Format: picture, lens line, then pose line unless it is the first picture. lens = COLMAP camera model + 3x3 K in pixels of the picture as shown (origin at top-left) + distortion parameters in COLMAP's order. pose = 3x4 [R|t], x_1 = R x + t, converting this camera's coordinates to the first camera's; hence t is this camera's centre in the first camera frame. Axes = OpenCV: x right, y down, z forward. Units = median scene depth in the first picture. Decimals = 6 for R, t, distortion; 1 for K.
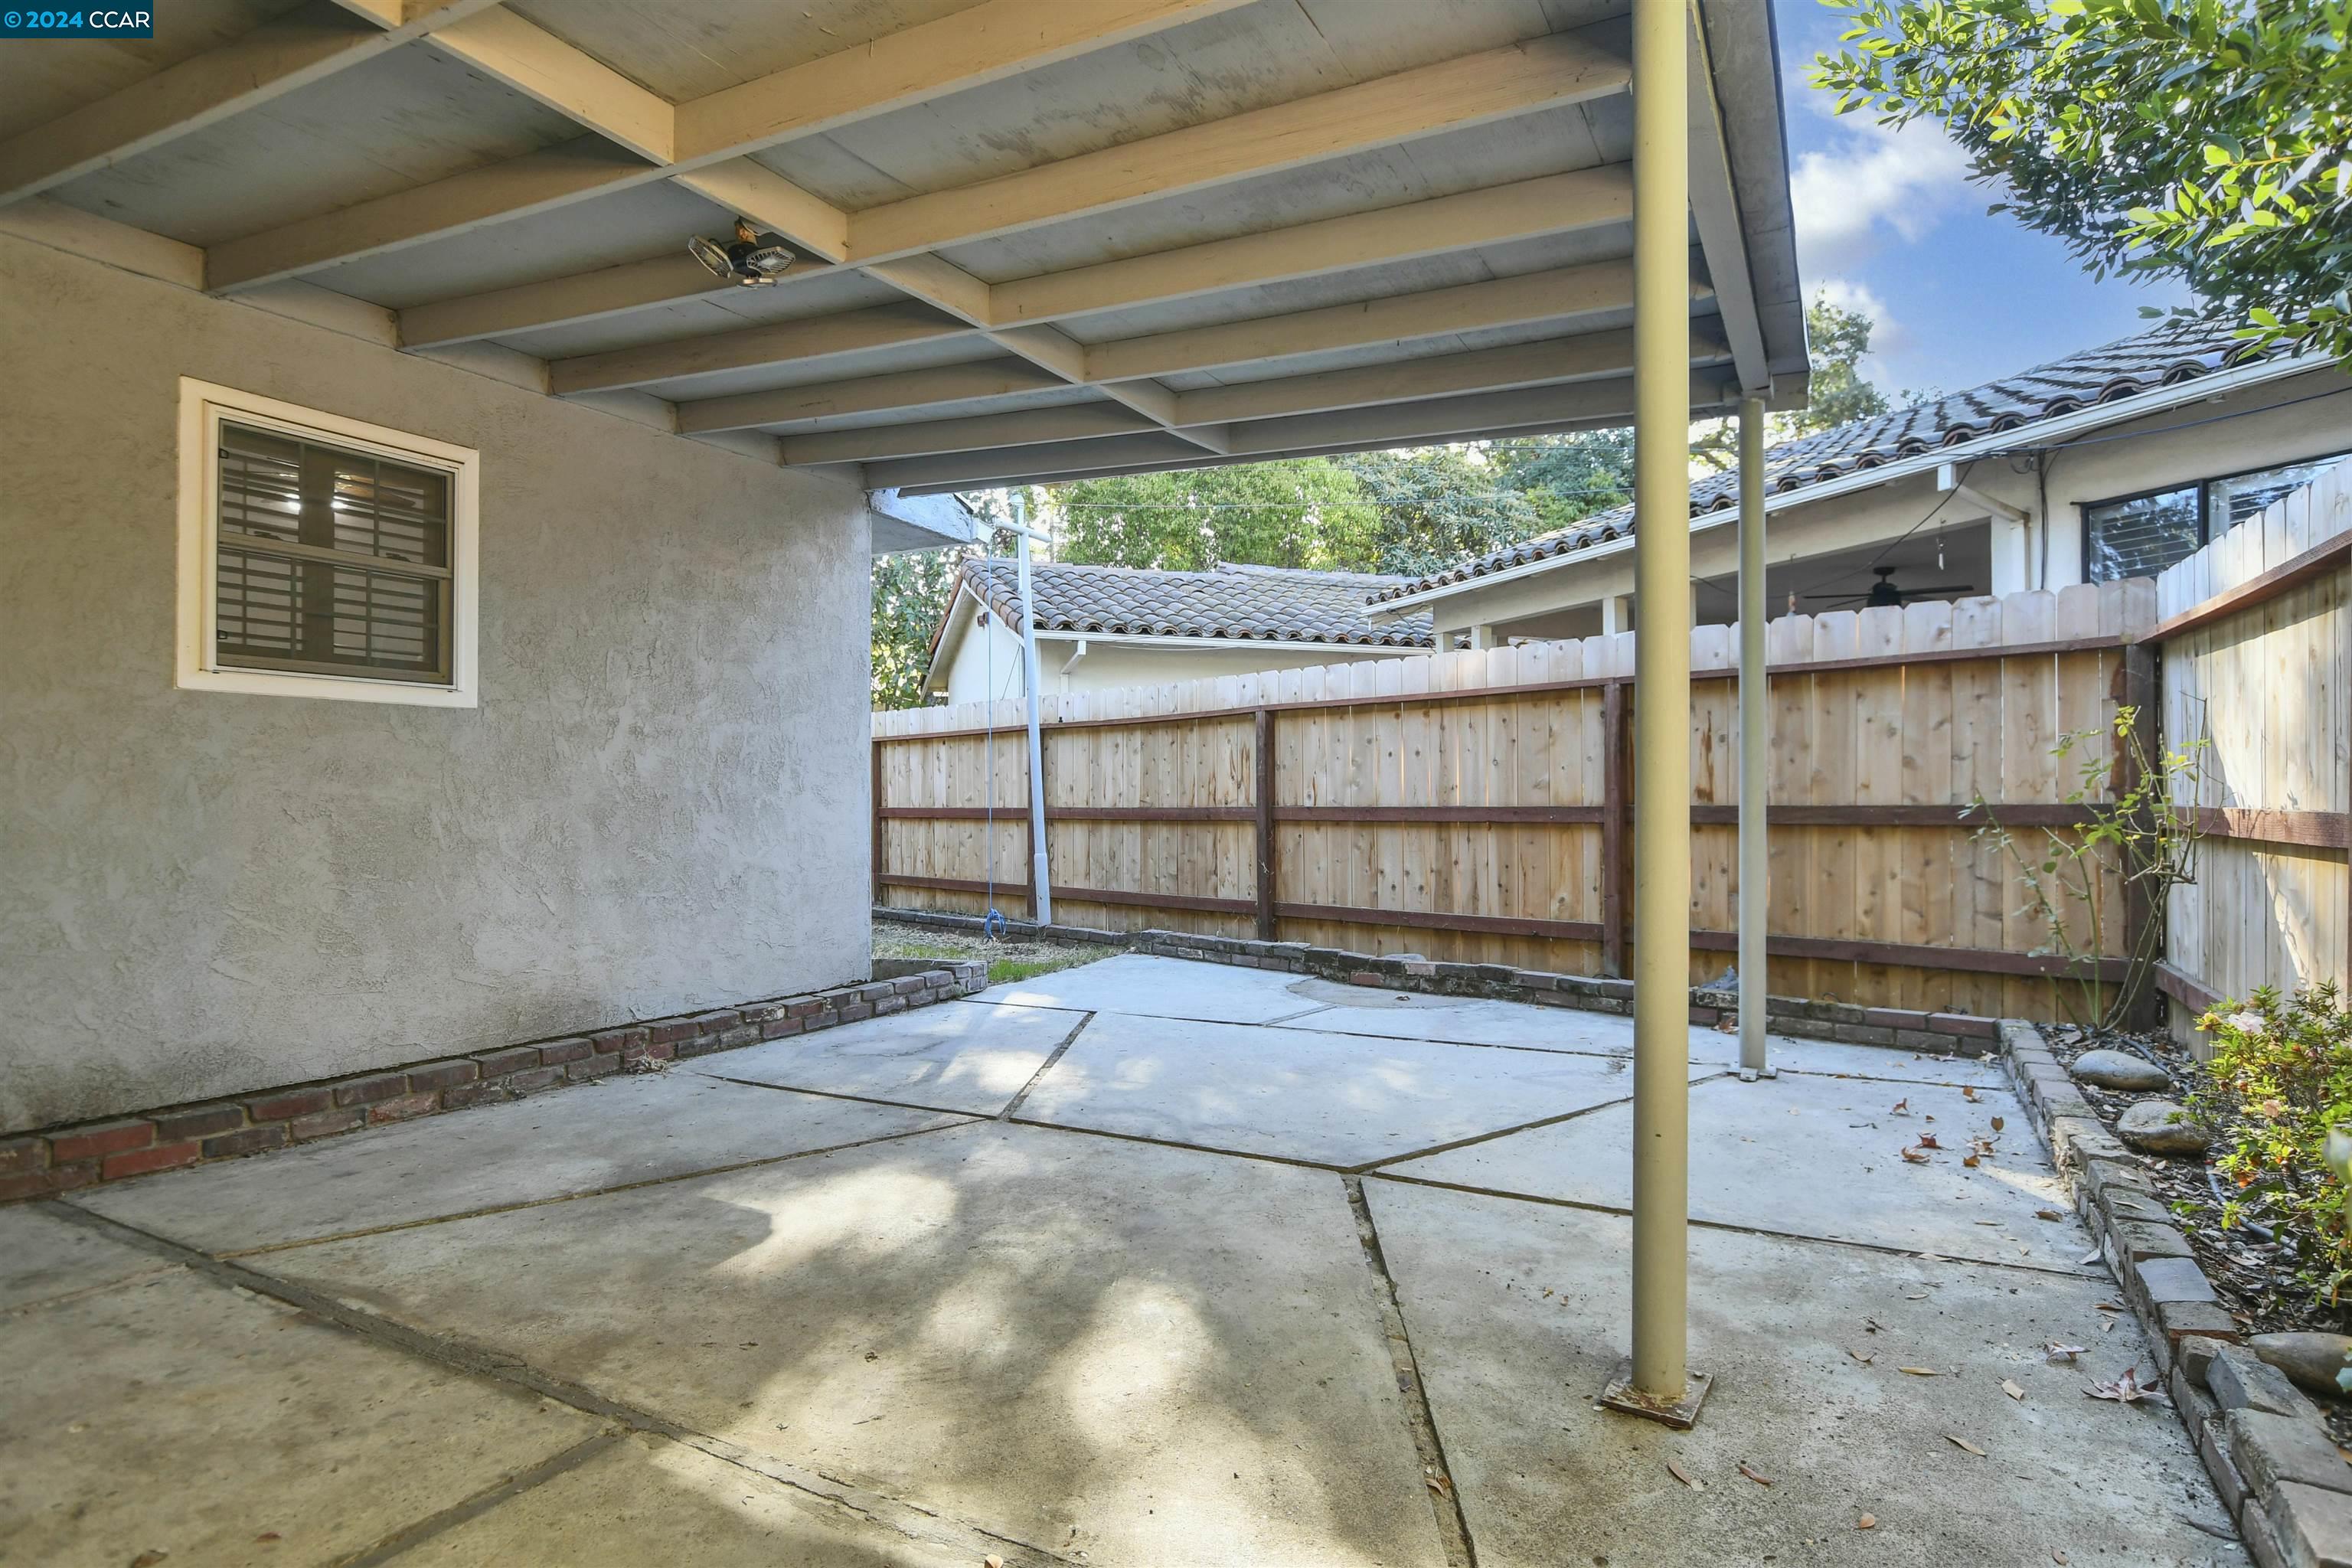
lens RADIAL K [[1262.8, 0, 1182.6], [0, 1262.8, 791.7], [0, 0, 1]] dist [-0.026738, 0.006261]
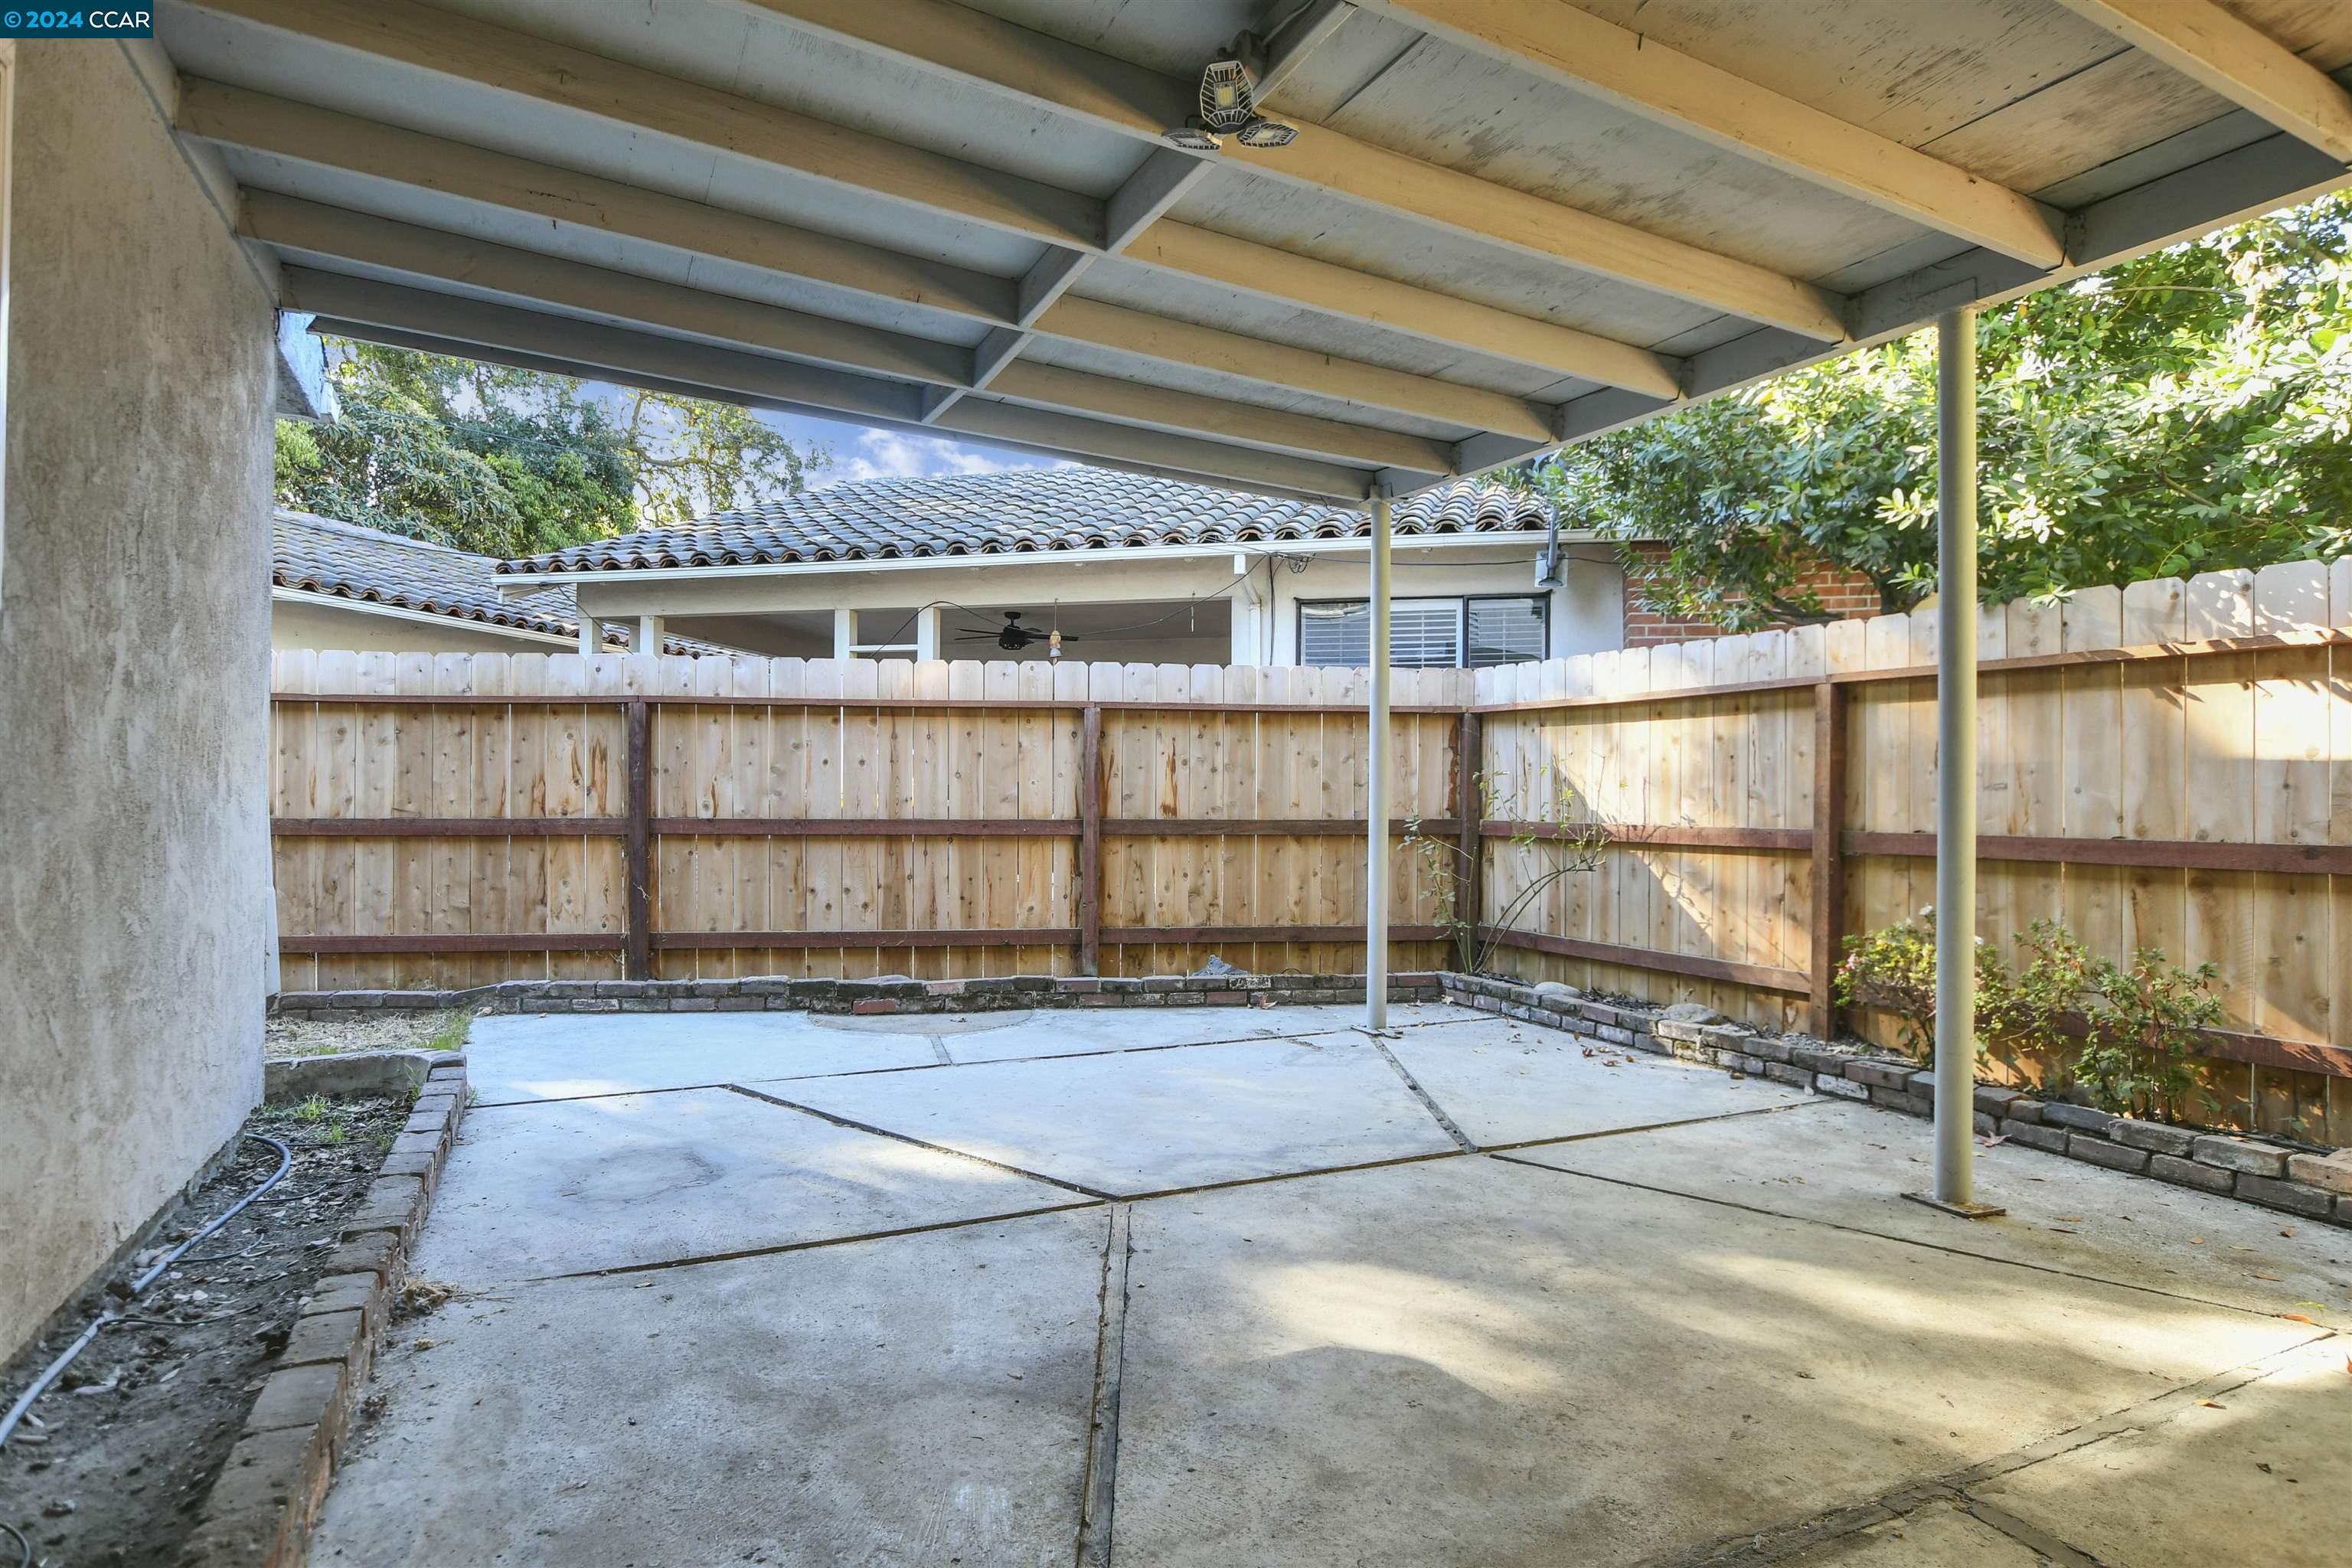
lens RADIAL K [[1262.8, 0, 1182.2], [0, 1262.8, 787.4], [0, 0, 1]] dist [-0.026738, 0.006261]
pose [[0.586713, 0.018938, 0.809573, -0.511260], [-0.013637, 0.999816, -0.013505, -0.002596], [-0.809680, -0.003117, 0.586863, 0.302253]]
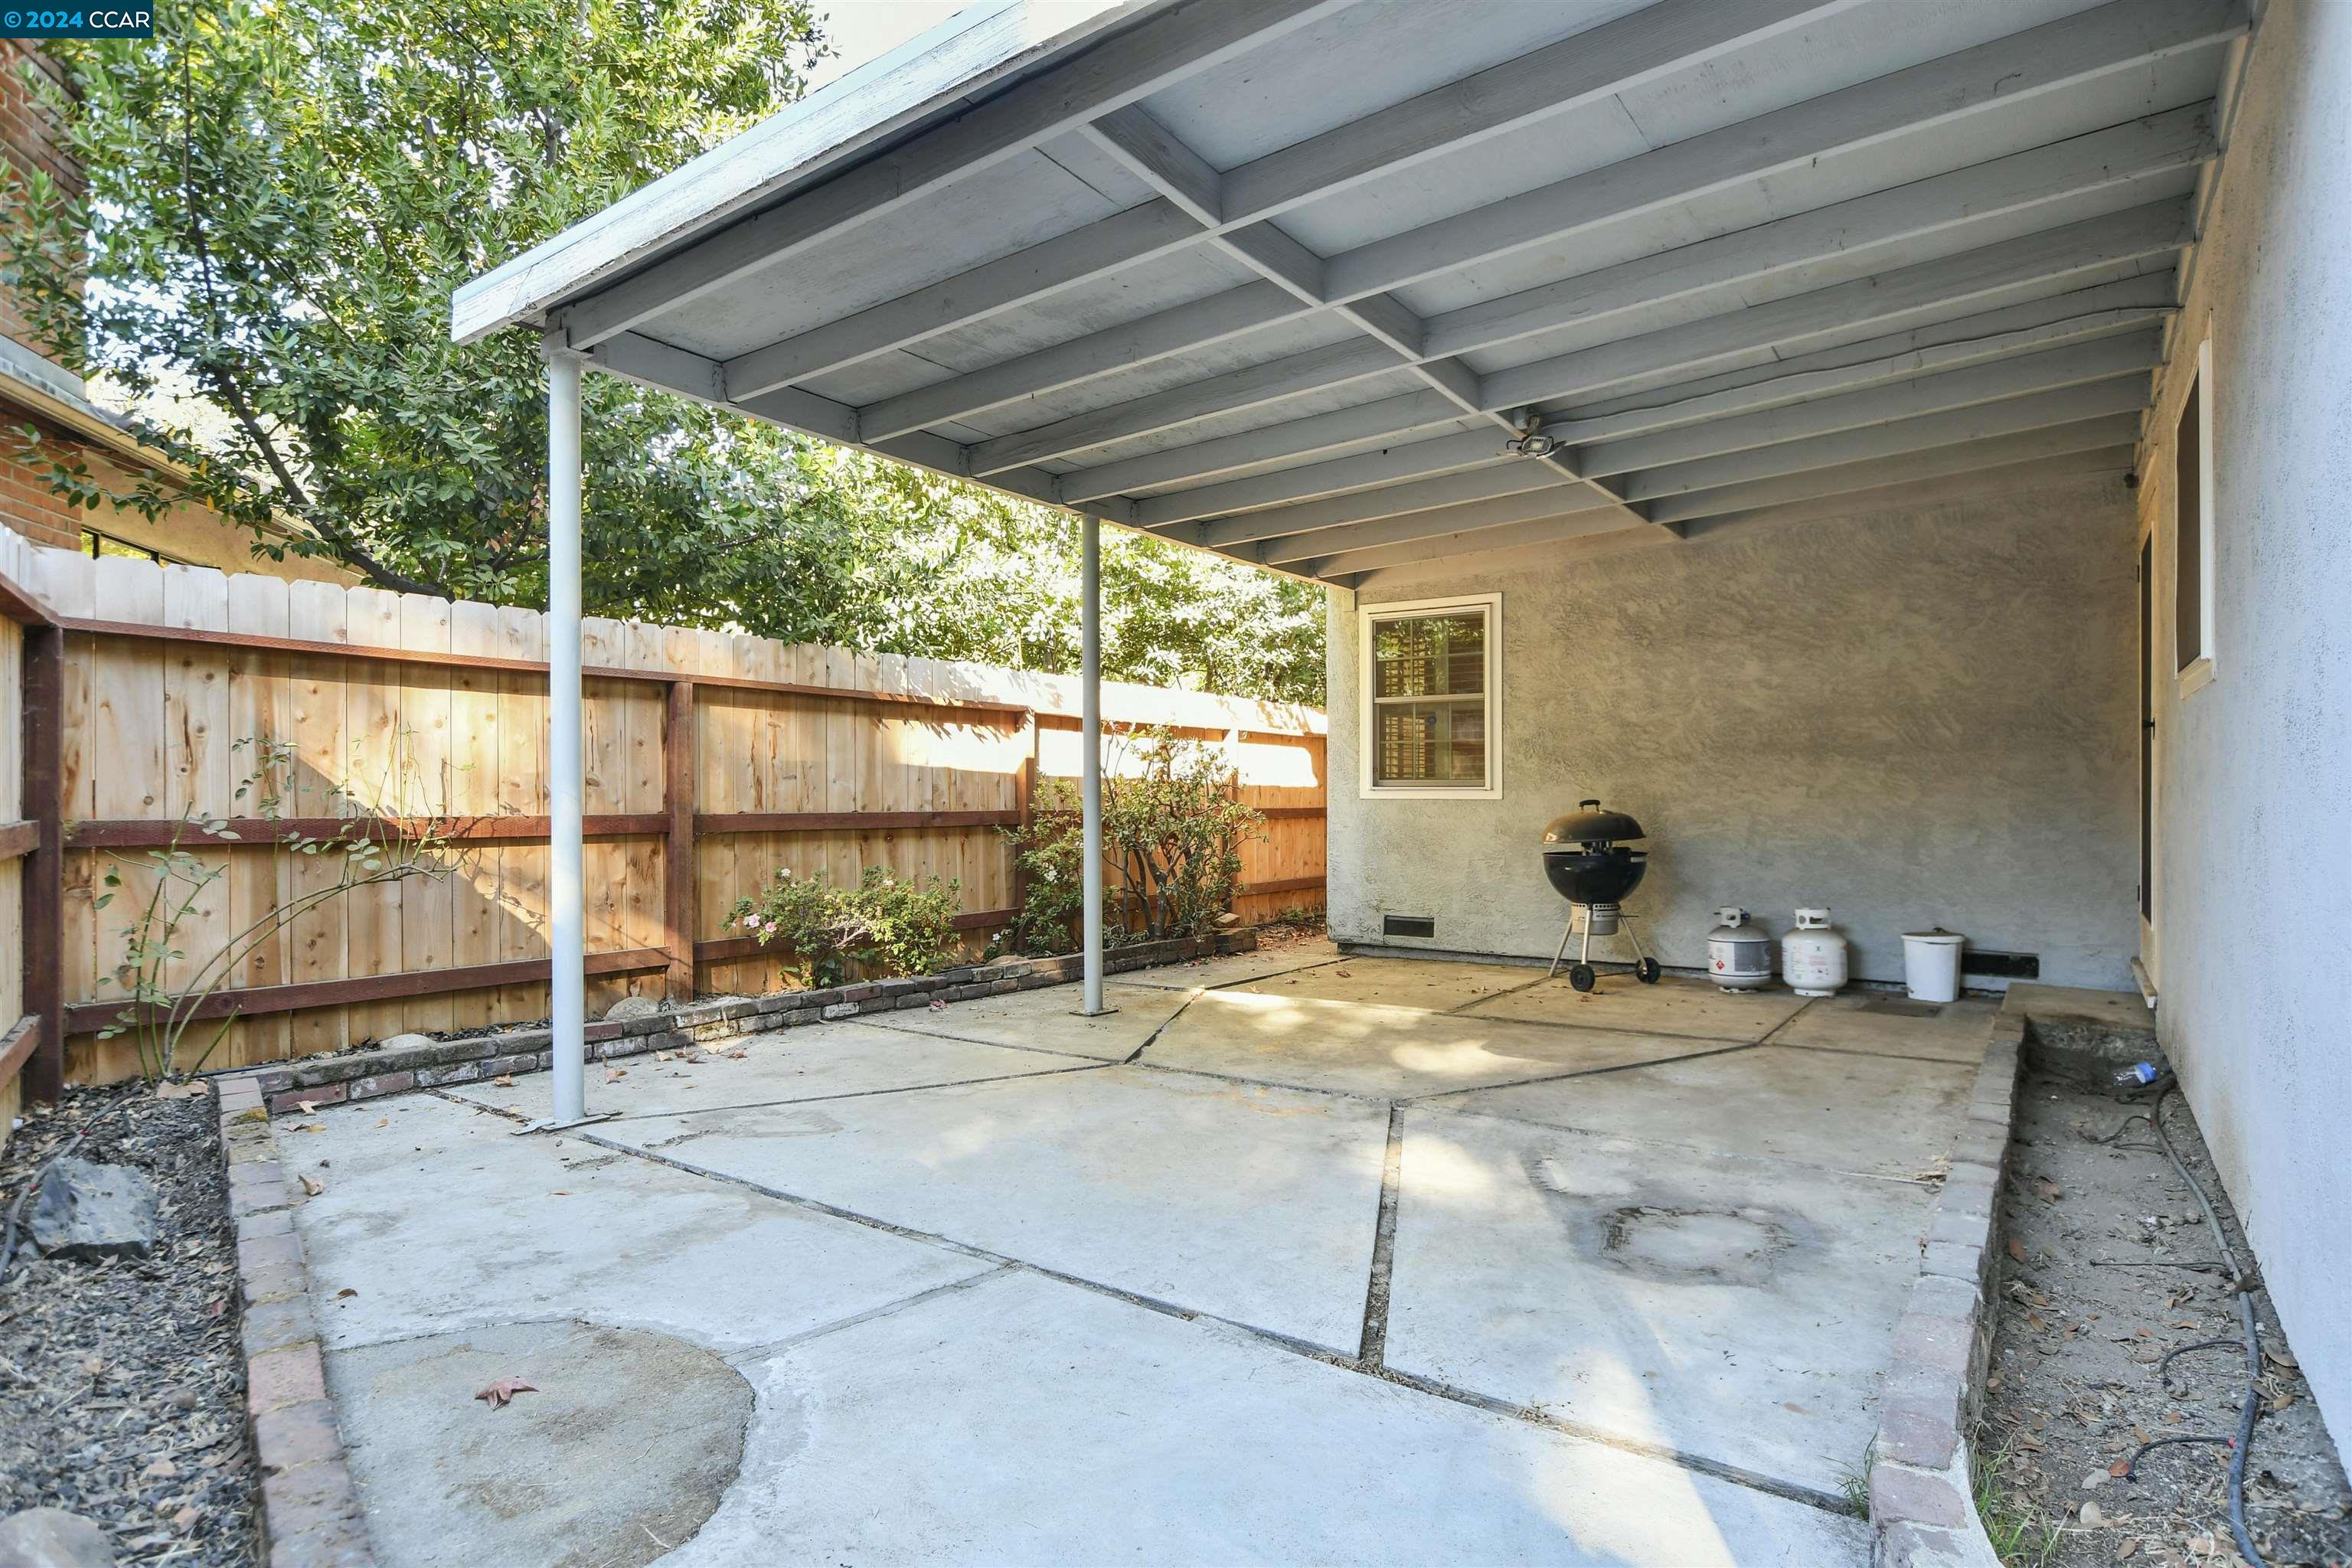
lens RADIAL K [[1262.8, 0, 1175.6], [0, 1262.8, 792.9], [0, 0, 1]] dist [-0.026738, 0.006261]
pose [[-0.991795, 0.000439, 0.127837, -0.064604], [0.000198, 0.999998, -0.001892, -0.005270], [-0.127838, -0.001851, -0.991793, 1.323423]]
